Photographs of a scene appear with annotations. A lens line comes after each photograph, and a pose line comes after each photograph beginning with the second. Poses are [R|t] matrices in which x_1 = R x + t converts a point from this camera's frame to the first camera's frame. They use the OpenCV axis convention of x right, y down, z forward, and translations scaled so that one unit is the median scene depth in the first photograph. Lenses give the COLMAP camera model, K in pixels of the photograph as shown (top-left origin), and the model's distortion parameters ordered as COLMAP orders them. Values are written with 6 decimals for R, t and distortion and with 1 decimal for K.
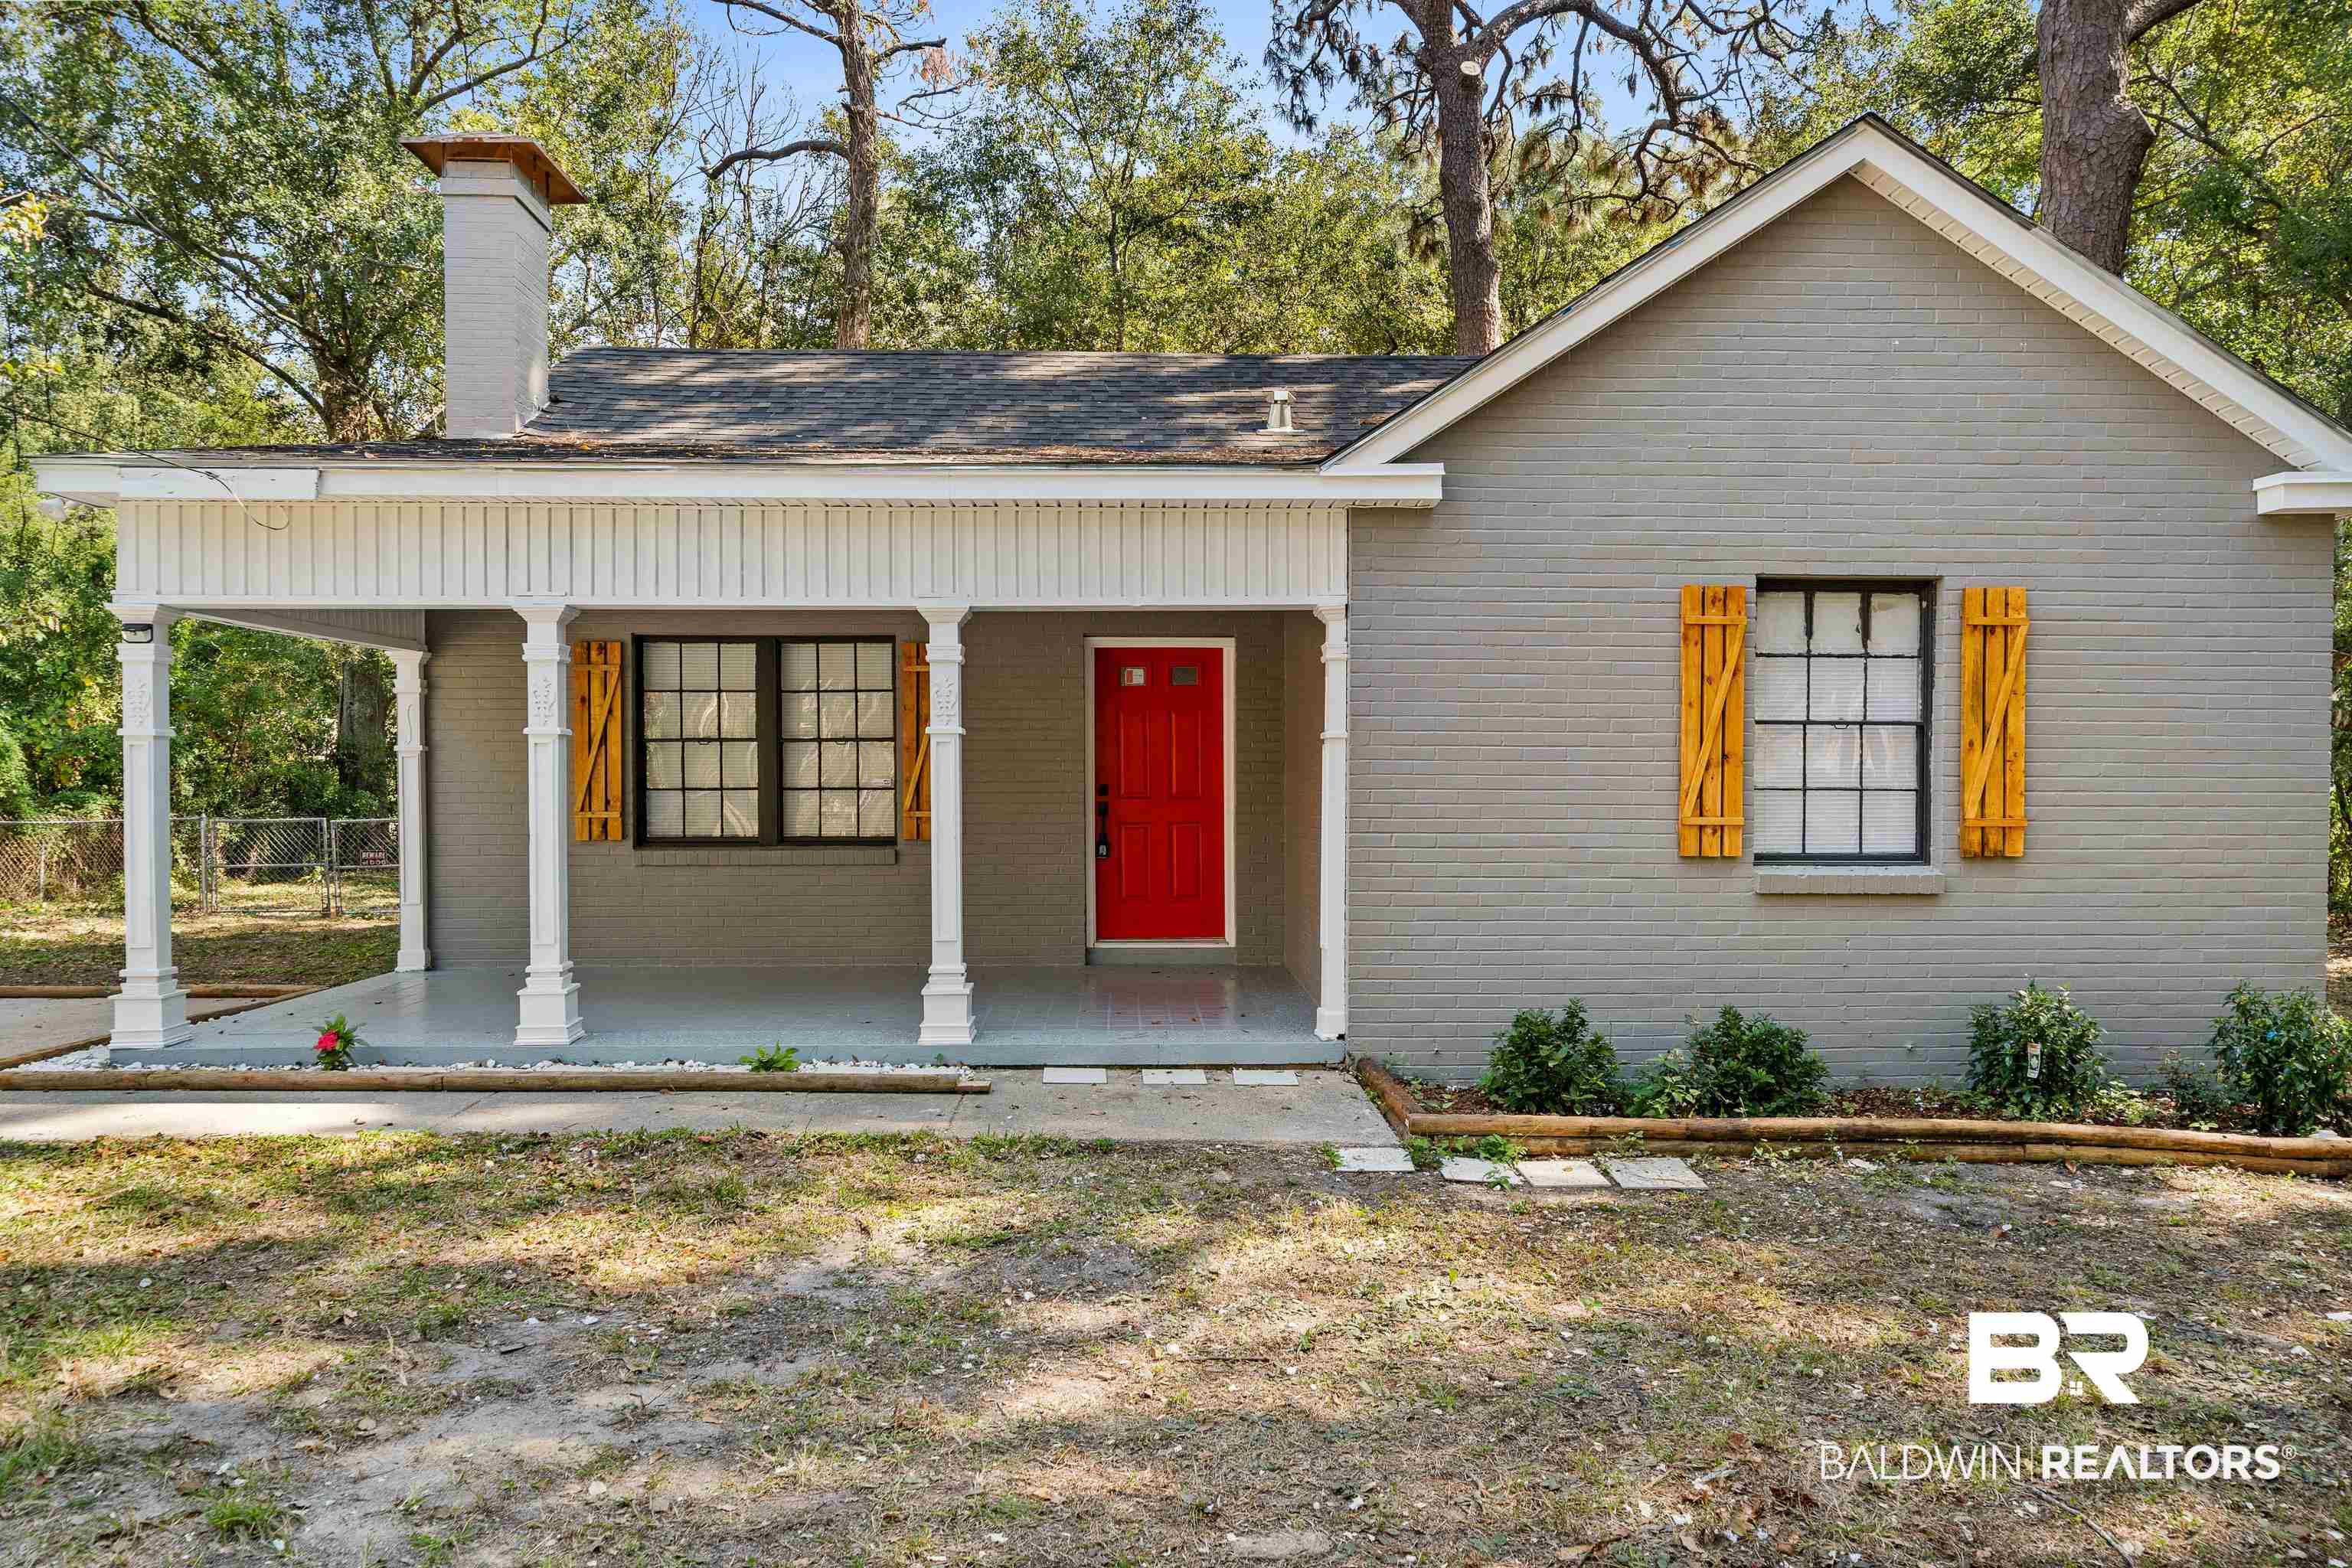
lens RADIAL K [[1605.0, 0, 1164.8], [0, 1605.0, 794.6], [0, 0, 1]] dist [0.009606, -0.001292]
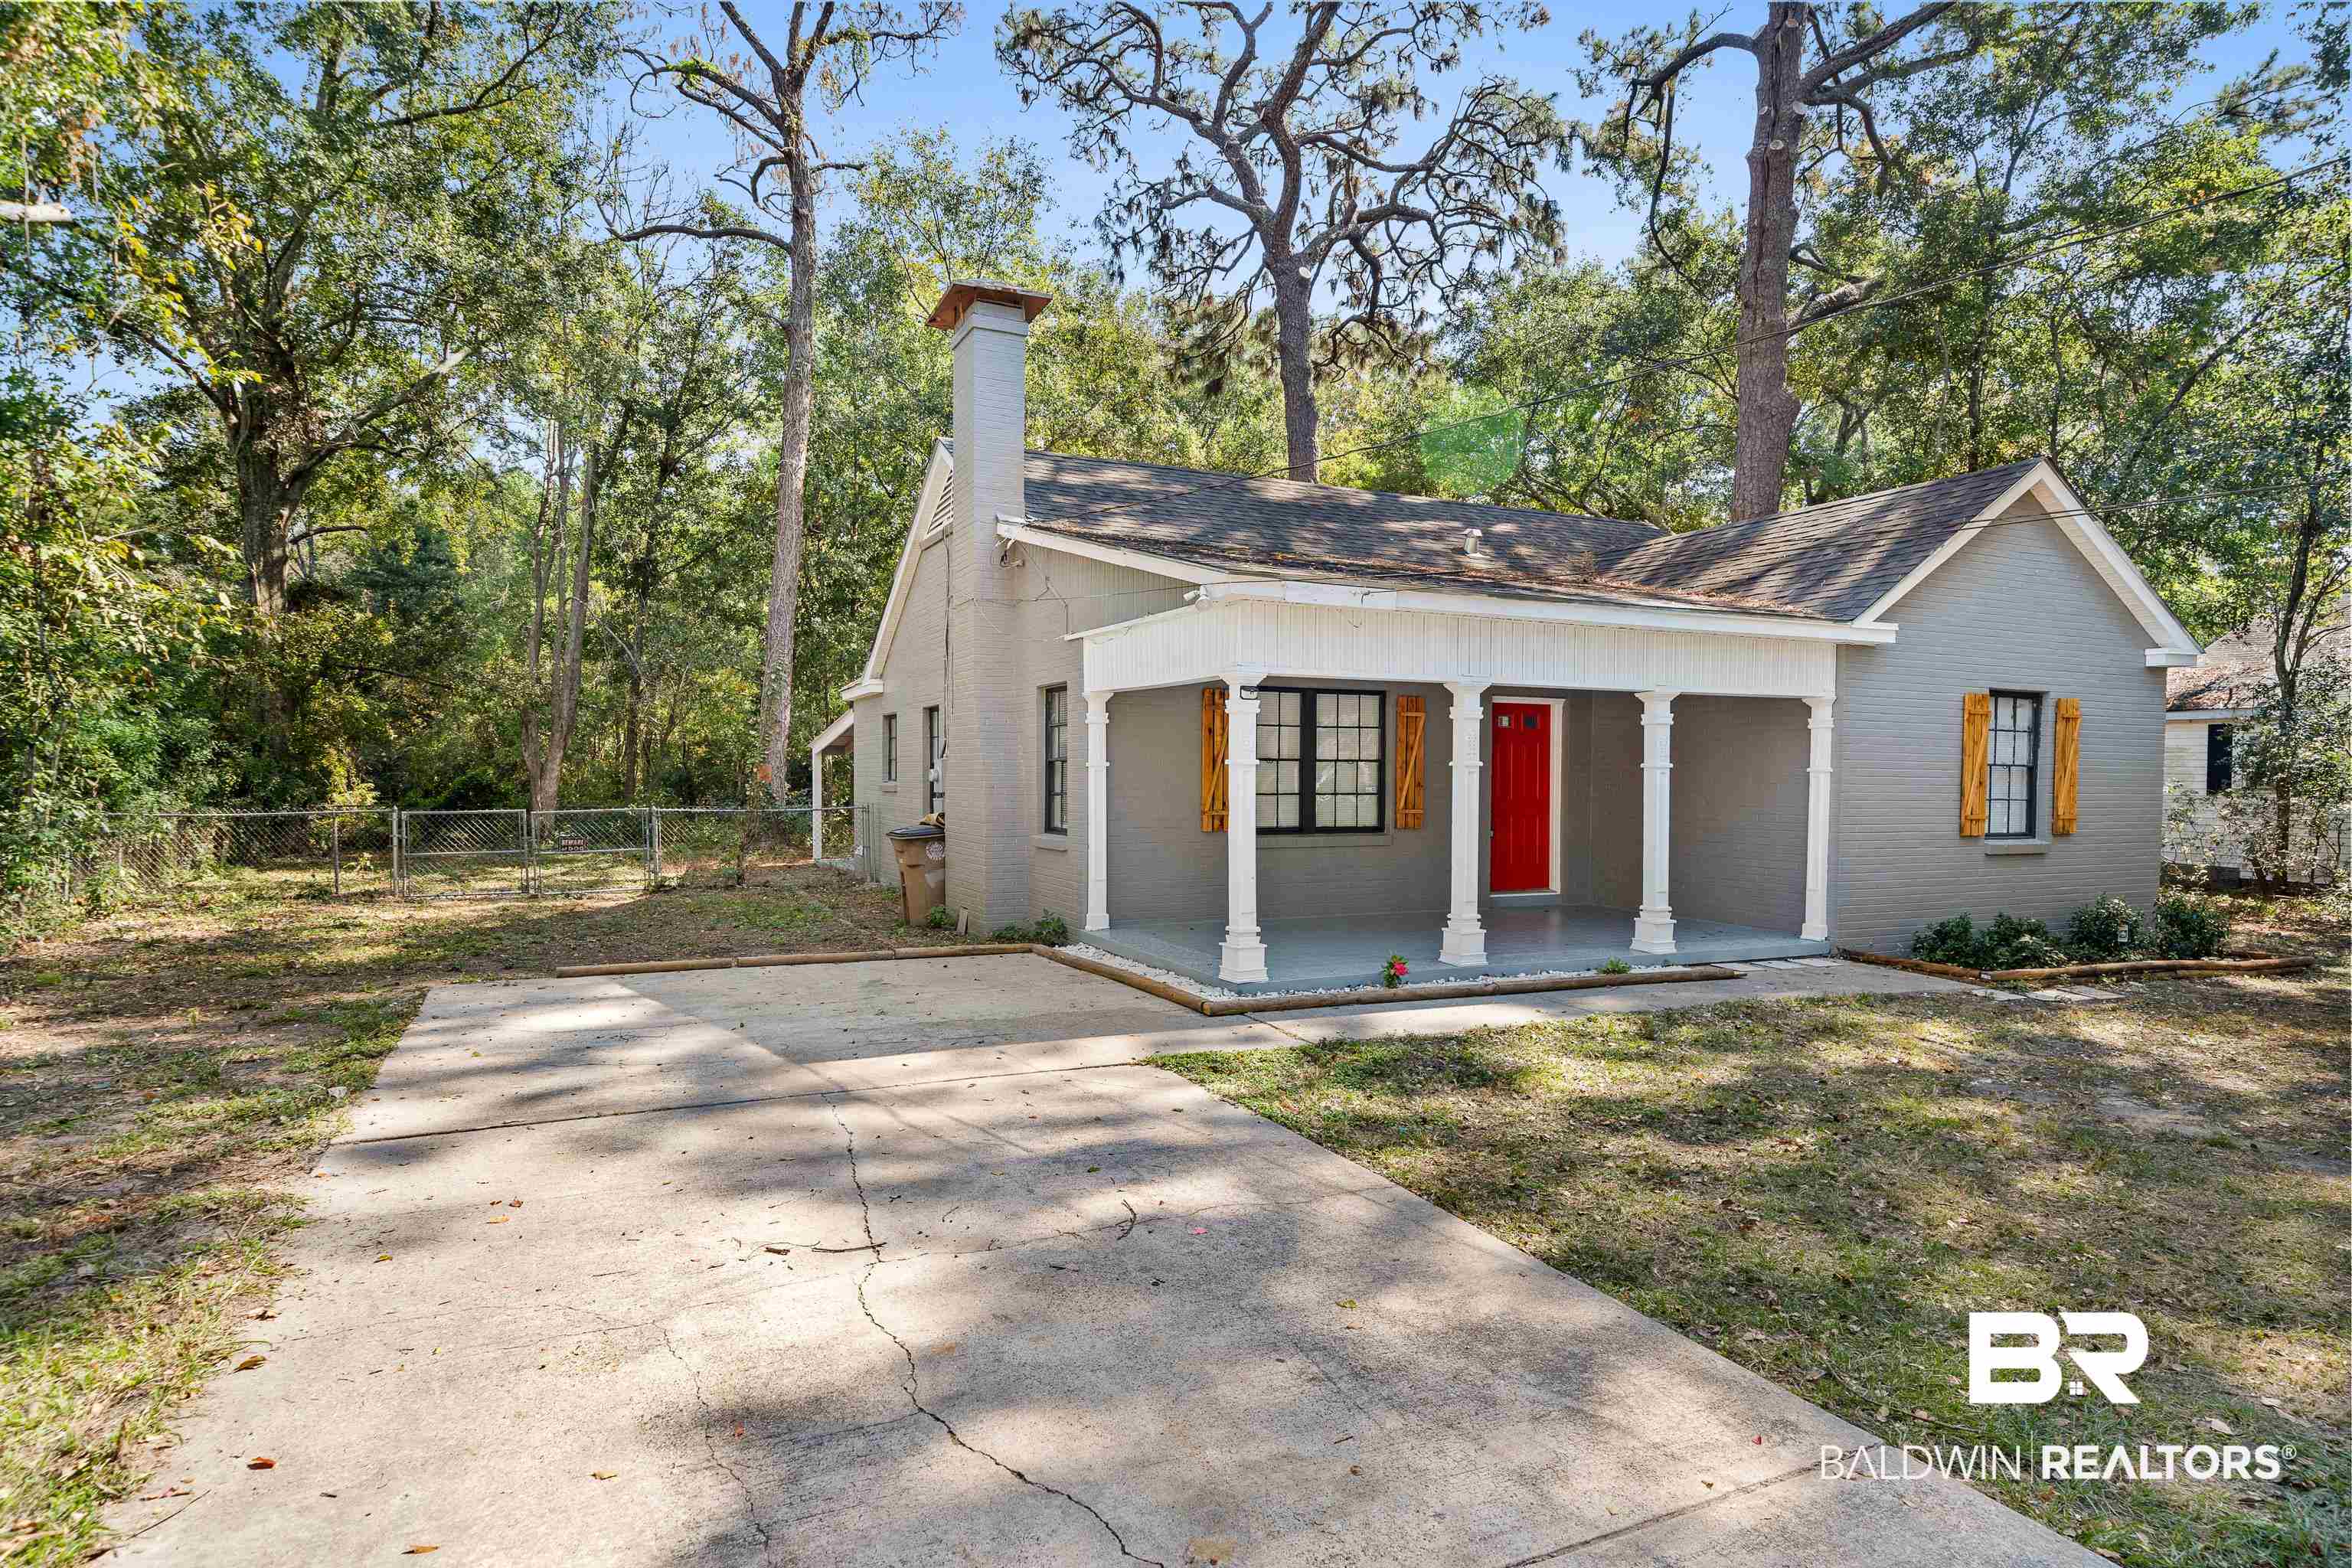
lens RADIAL K [[1313.0, 0, 1160.0], [0, 1313.0, 798.1], [0, 0, 1]] dist [0.003970, -0.001162]
pose [[0.915975, -0.001300, 0.401232, -0.860700], [-0.005952, 0.999841, 0.016829, -0.019399], [-0.401190, -0.017803, 0.915822, -0.029739]]
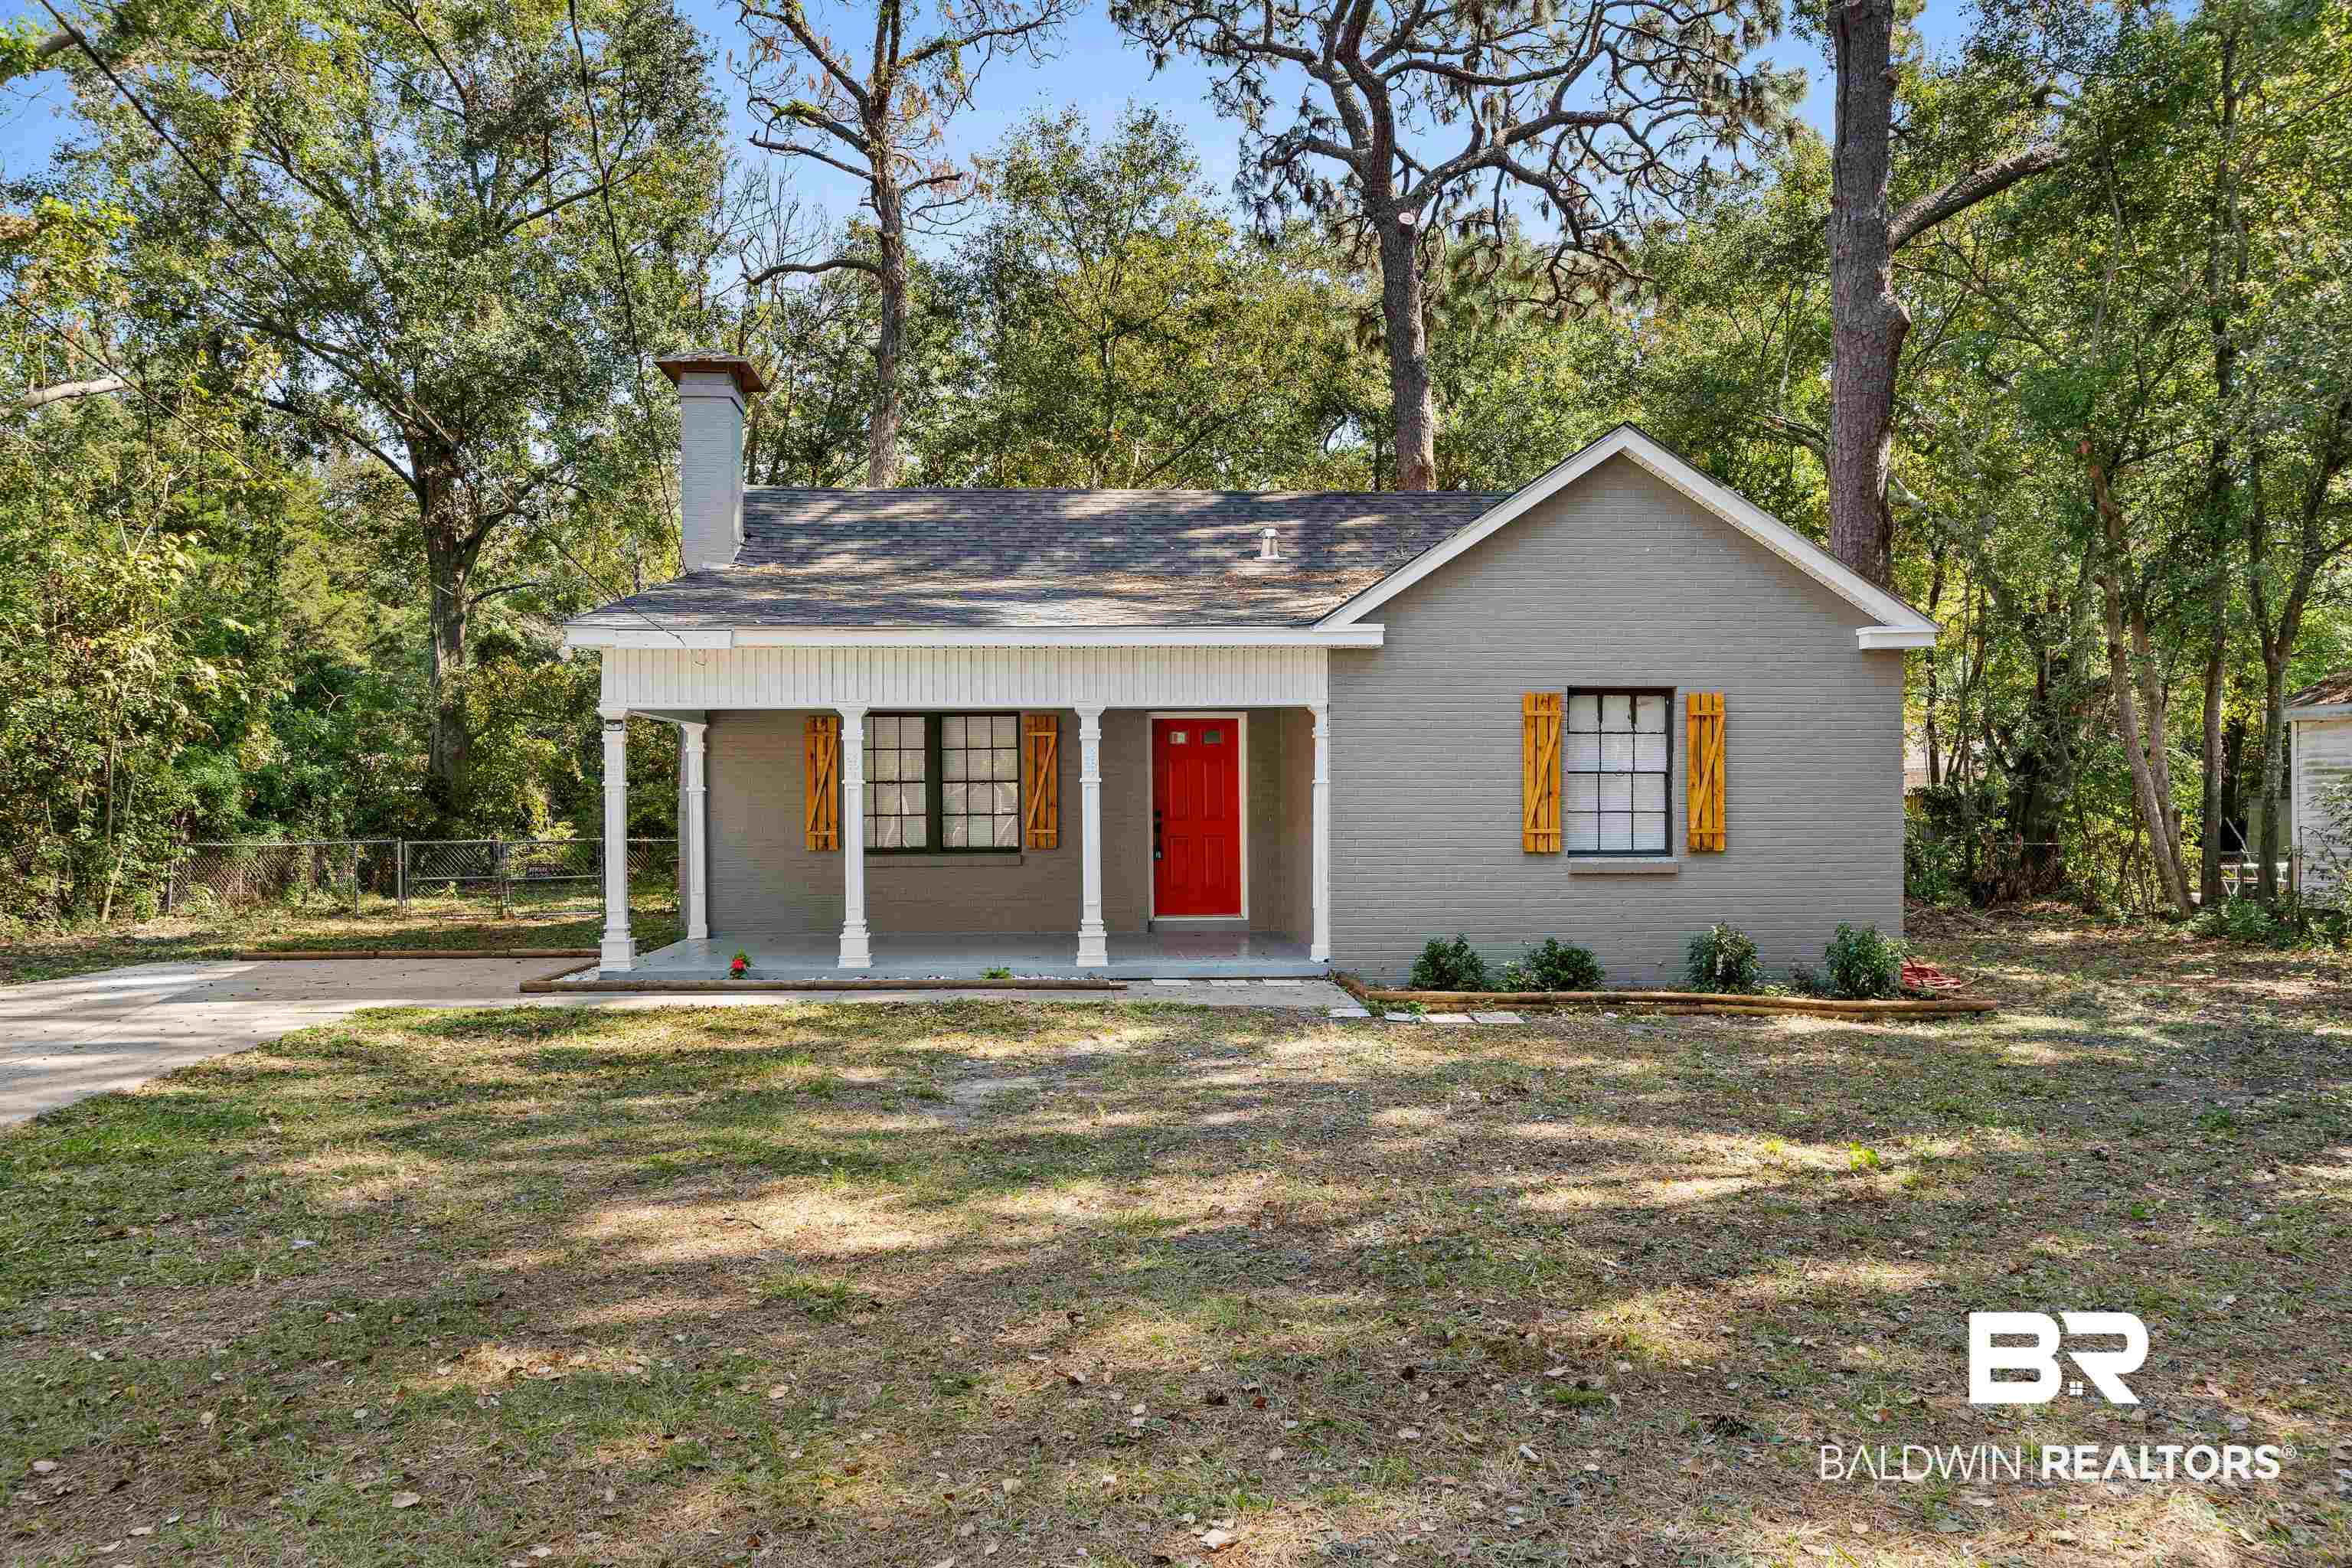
lens RADIAL K [[1669.2, 0, 1148.4], [0, 1669.2, 792.9], [0, 0, 1]] dist [0.005989, -0.002473]
pose [[0.999642, -0.005650, 0.026141, -0.090420], [0.006011, 0.999887, -0.013765, -0.001521], [-0.026060, 0.013917, 0.999563, -0.556815]]
